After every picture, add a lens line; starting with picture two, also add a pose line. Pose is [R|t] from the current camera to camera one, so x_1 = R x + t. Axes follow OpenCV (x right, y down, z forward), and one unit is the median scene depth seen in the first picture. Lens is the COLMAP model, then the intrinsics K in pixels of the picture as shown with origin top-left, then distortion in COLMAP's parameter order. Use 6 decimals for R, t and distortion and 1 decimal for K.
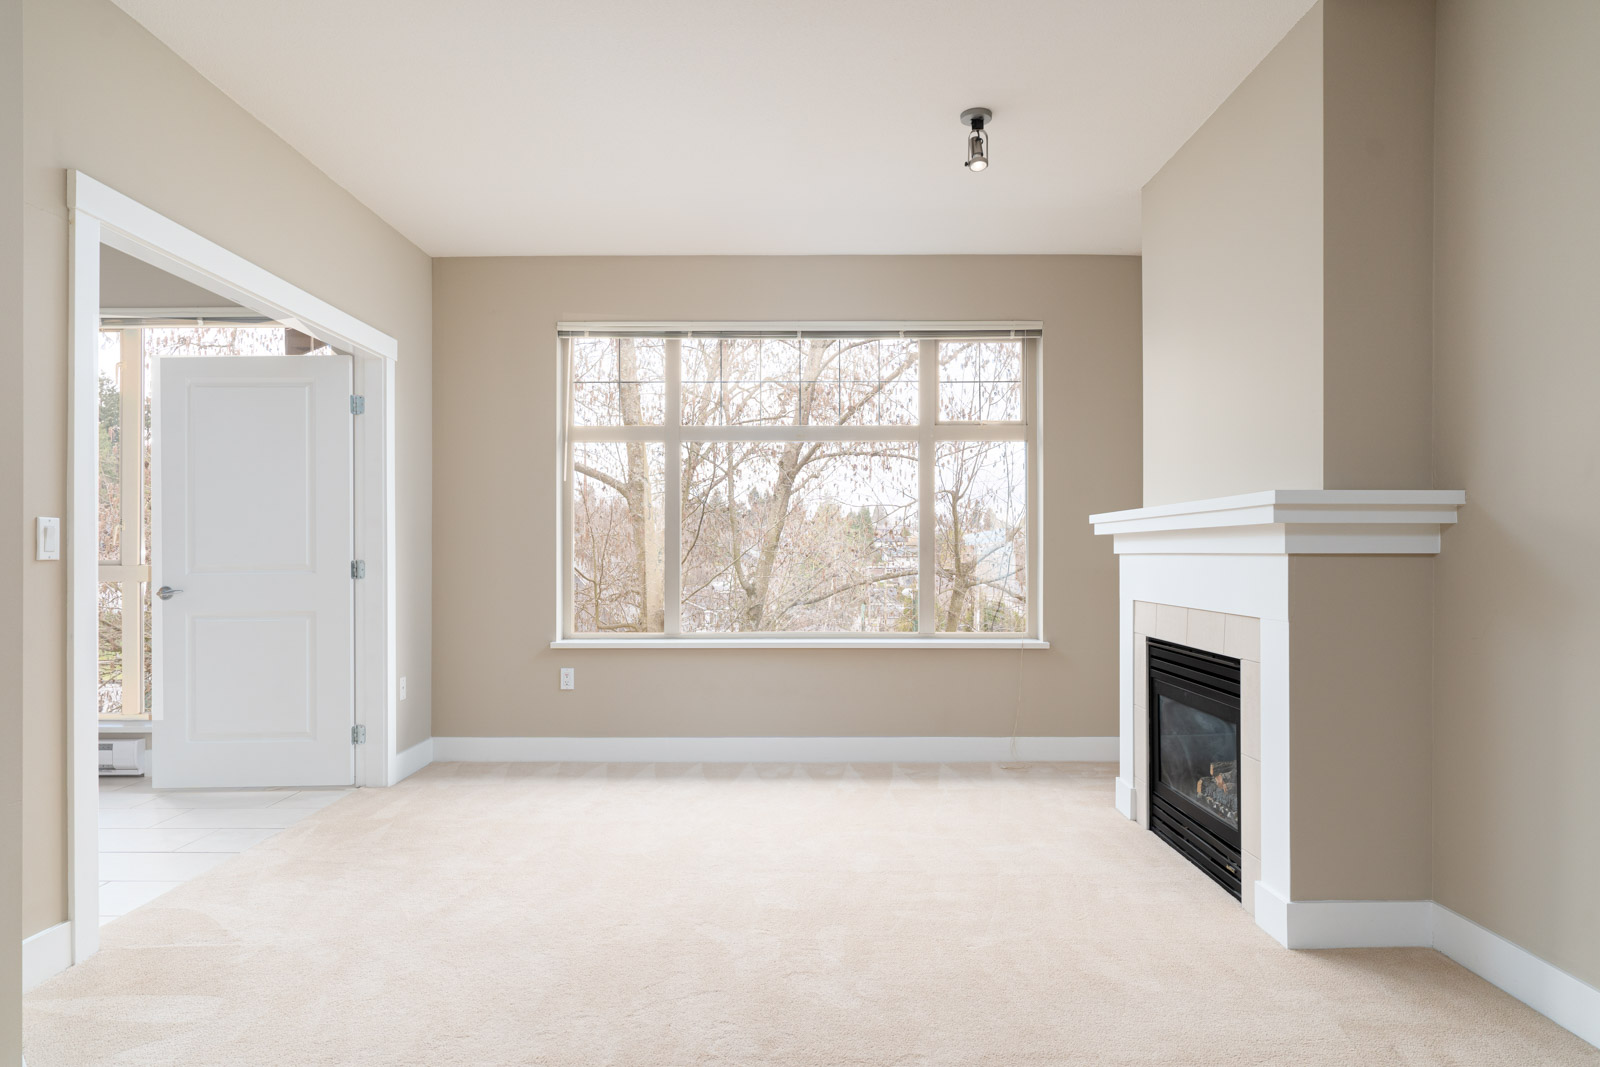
lens RADIAL K [[948.3, 0, 797.4], [0, 948.3, 552.6], [0, 0, 1]] dist [-0.003650, -0.000838]
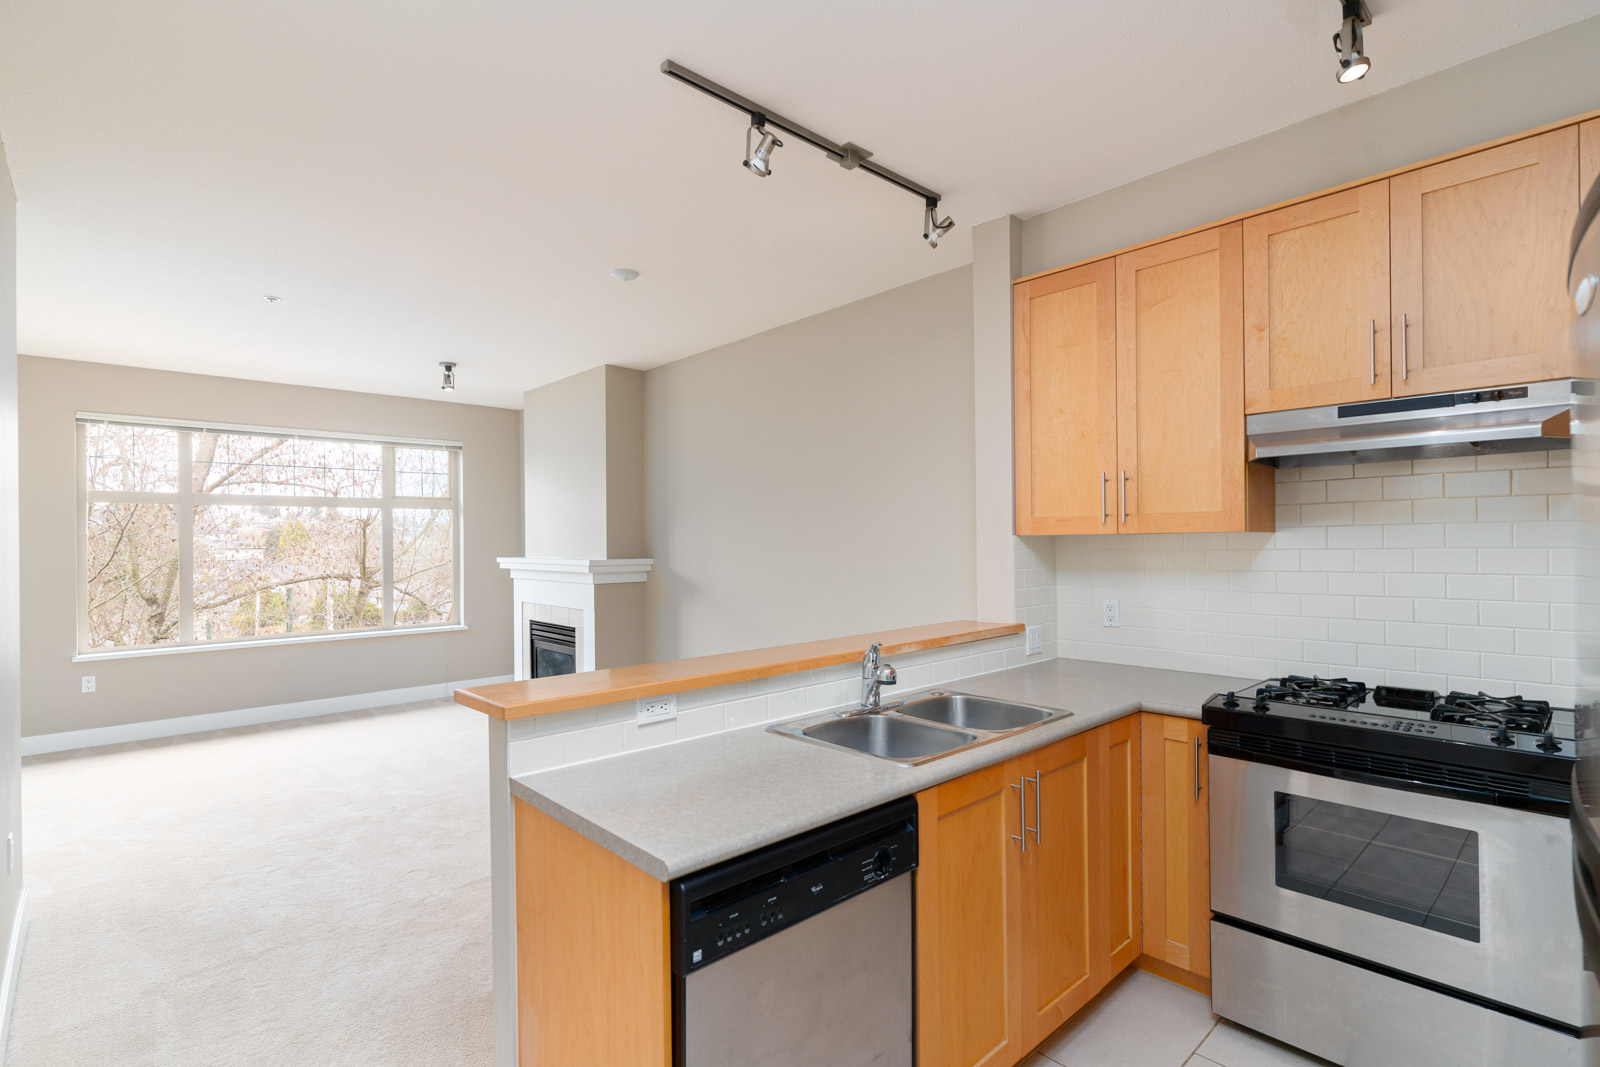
lens RADIAL K [[755.5, 0, 803.4], [0, 755.5, 538.9], [0, 0, 1]] dist [0.001074, 0.000573]
pose [[0.729381, -0.003754, 0.684097, -0.282774], [0.007762, 0.999966, -0.002789, -0.068926], [-0.684064, 0.007344, 0.729385, -0.530901]]
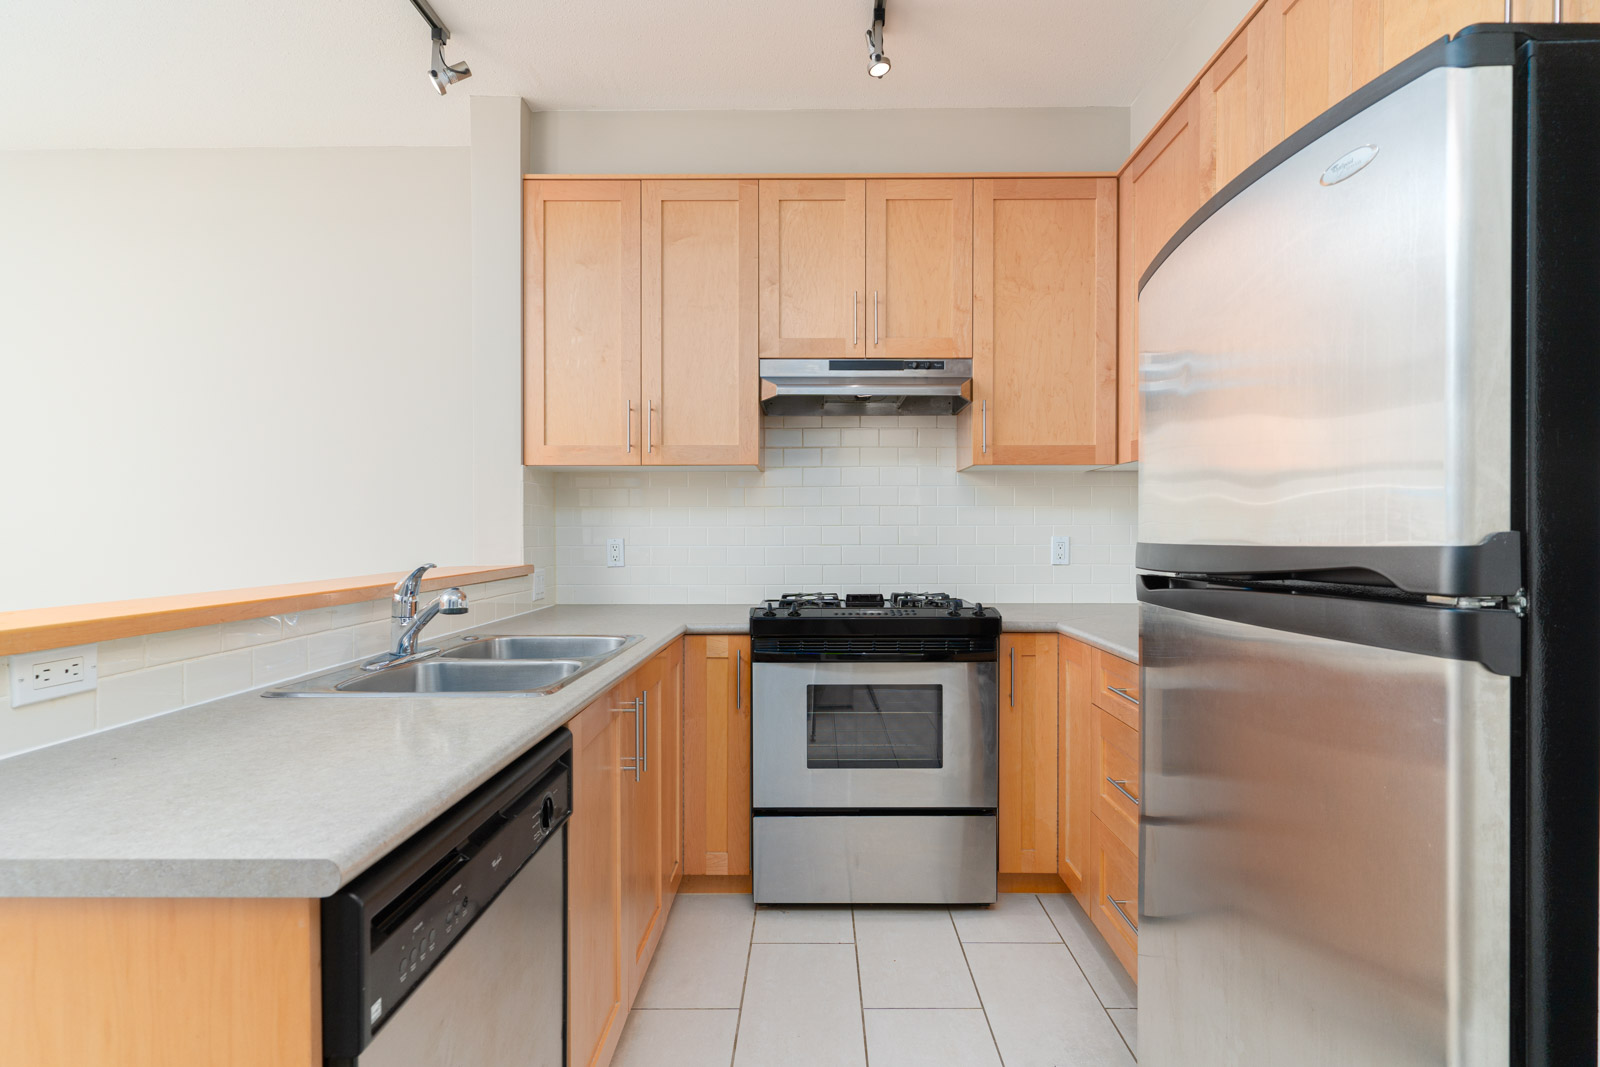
lens RADIAL K [[762.8, 0, 808.0], [0, 762.8, 539.3], [0, 0, 1]] dist [0.000729, 0.000656]
pose [[0.005292, -0.007144, 0.999960, -0.282074], [-0.001270, 0.999974, 0.007151, -0.013763], [-0.999985, -0.001308, 0.005283, -0.381844]]
